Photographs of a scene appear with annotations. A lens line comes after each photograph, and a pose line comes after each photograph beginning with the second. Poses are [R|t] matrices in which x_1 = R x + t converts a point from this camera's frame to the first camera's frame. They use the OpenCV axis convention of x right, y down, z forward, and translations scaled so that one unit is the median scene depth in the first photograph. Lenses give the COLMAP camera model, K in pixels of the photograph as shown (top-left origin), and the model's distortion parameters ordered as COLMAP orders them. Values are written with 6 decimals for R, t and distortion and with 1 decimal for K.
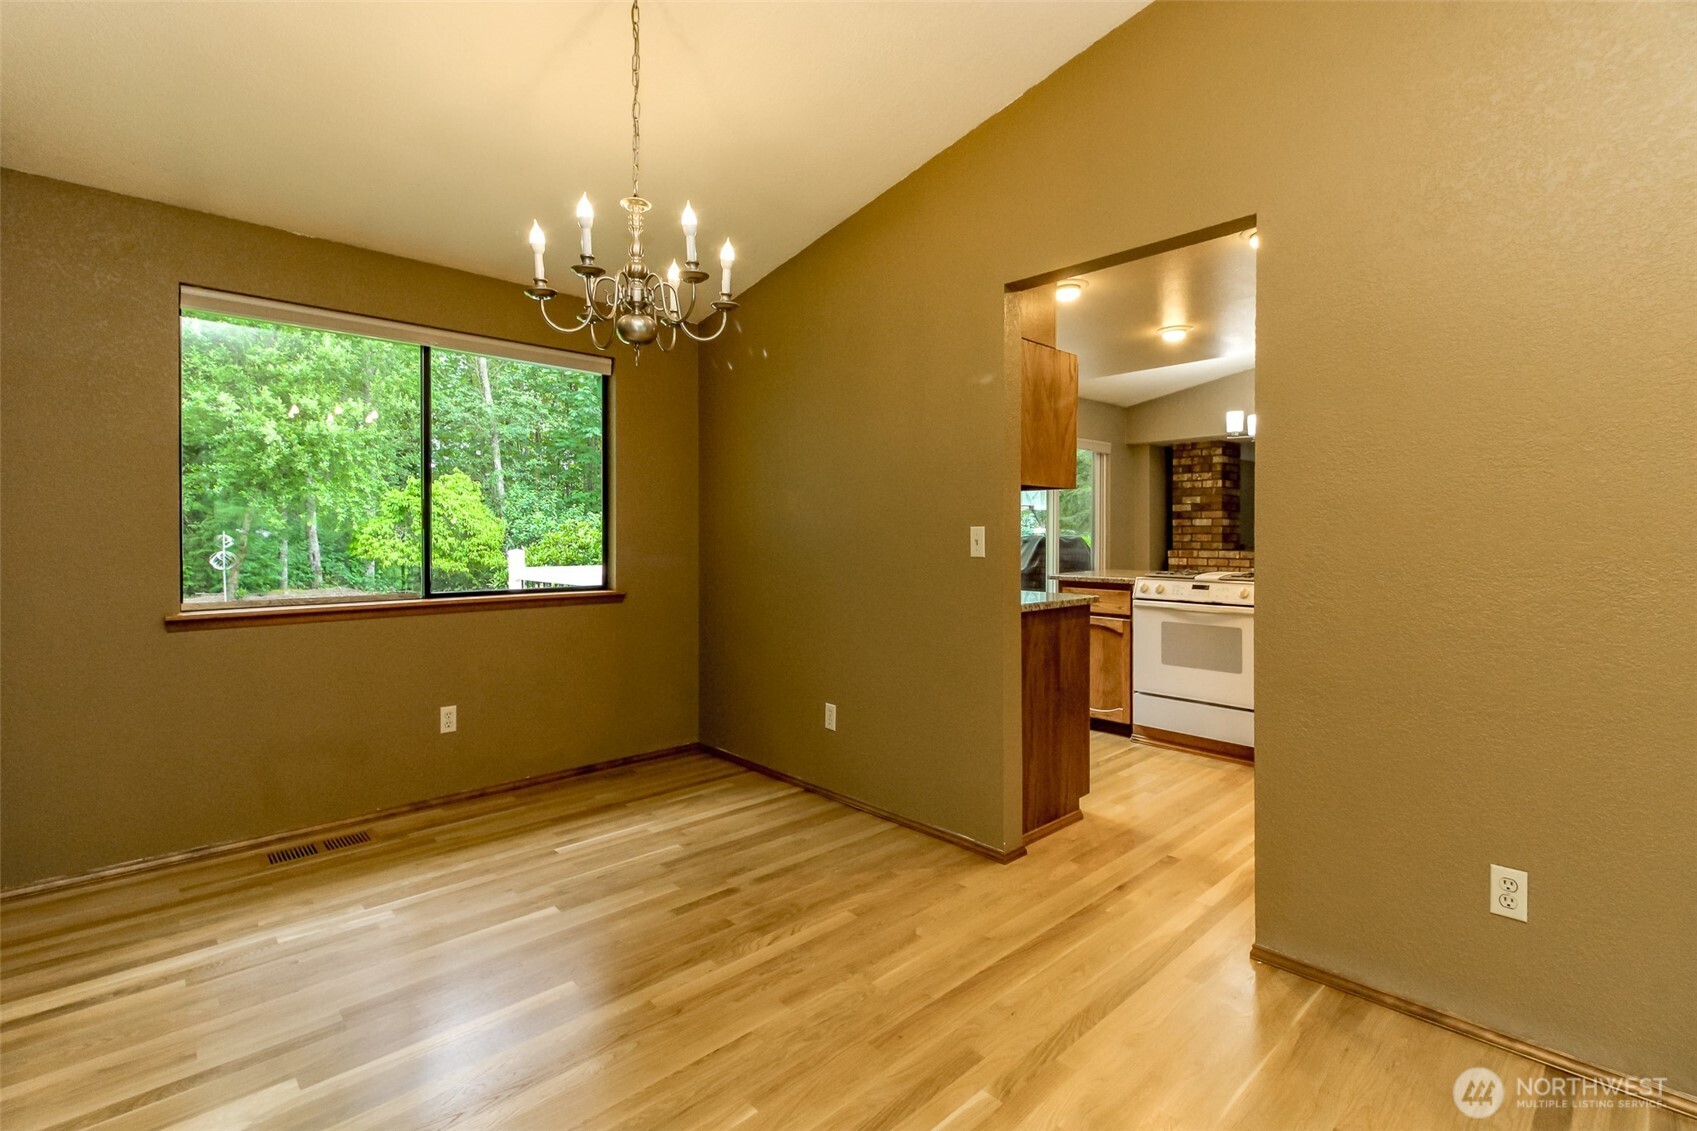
lens RADIAL K [[772.6, 0, 837.7], [0, 772.6, 555.1], [0, 0, 1]] dist [0.014704, -0.009080]
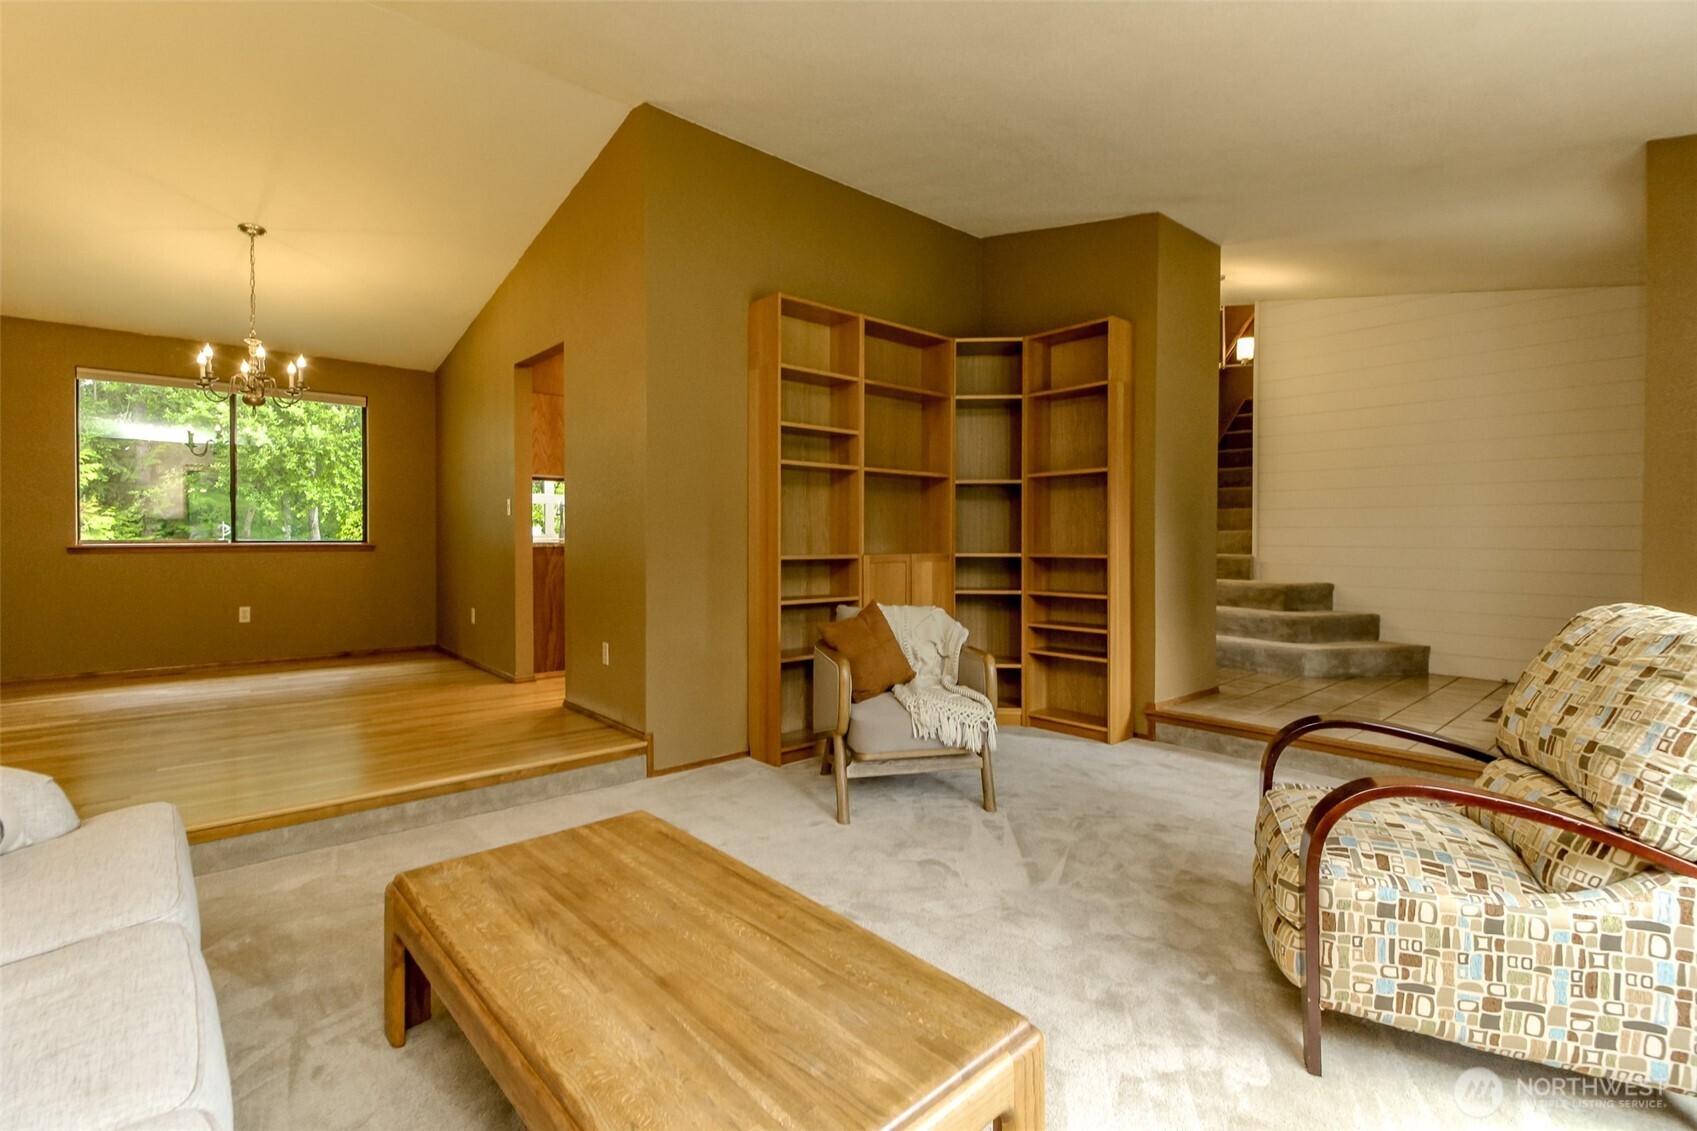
lens RADIAL K [[772.6, 0, 844.3], [0, 772.6, 553.4], [0, 0, 1]] dist [0.014704, -0.009080]
pose [[0.999495, 0.005444, -0.031302, 0.171509], [-0.005546, 0.999980, -0.003182, 0.015407], [0.031284, 0.003354, 0.999505, -0.130409]]
